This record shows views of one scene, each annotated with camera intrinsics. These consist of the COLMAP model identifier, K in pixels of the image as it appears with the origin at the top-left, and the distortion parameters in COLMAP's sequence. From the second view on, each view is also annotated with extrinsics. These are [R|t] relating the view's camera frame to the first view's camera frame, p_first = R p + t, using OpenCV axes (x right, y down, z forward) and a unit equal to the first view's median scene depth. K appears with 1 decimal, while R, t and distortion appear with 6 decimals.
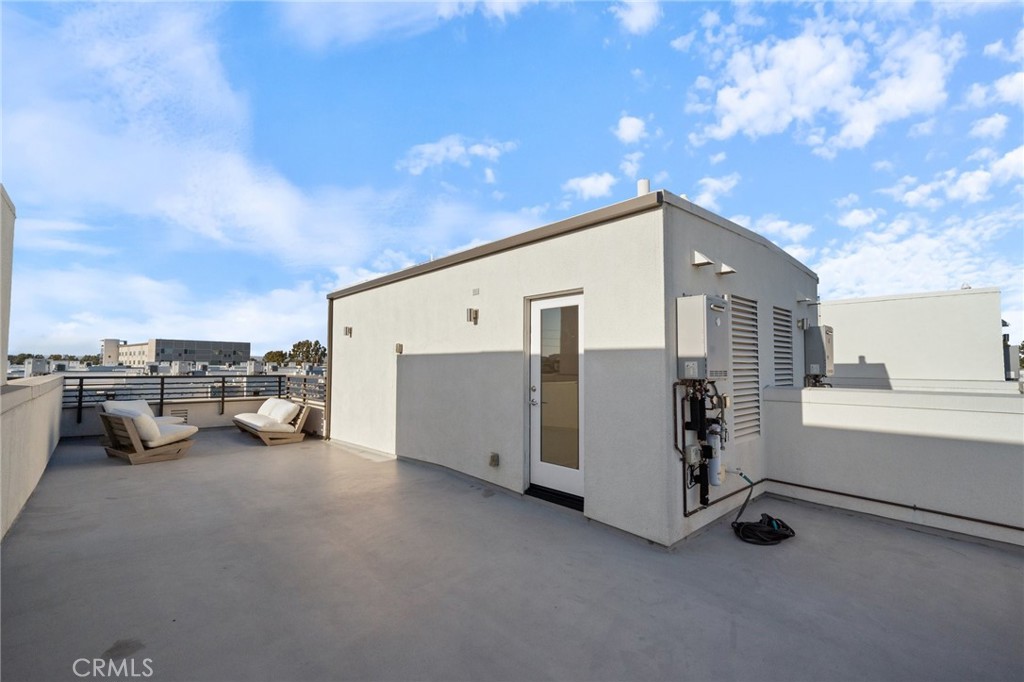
lens RADIAL K [[450.4, 0, 512.0], [0, 450.4, 341.0], [0, 0, 1]] dist [-0.001005, -0.000214]
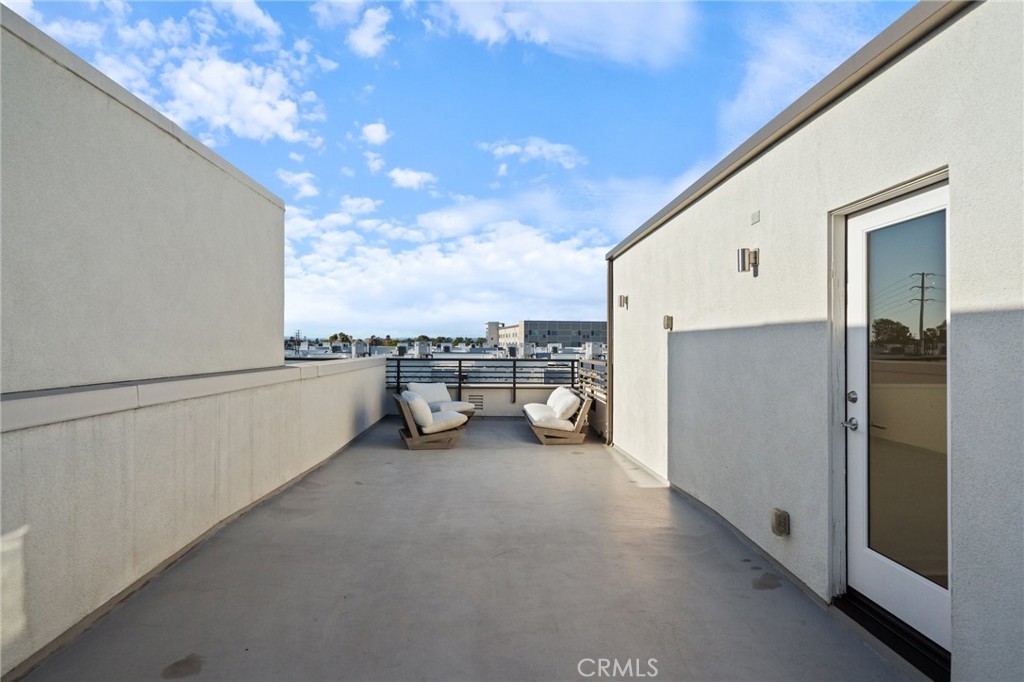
lens RADIAL K [[578.9, 0, 512.0], [0, 578.9, 341.0], [0, 0, 1]] dist [0.030569, -0.000717]
pose [[0.763091, -0.004178, -0.646278, 0.118437], [0.031383, 0.999039, 0.030597, 0.009589], [0.645529, -0.043630, 0.762488, 0.184335]]
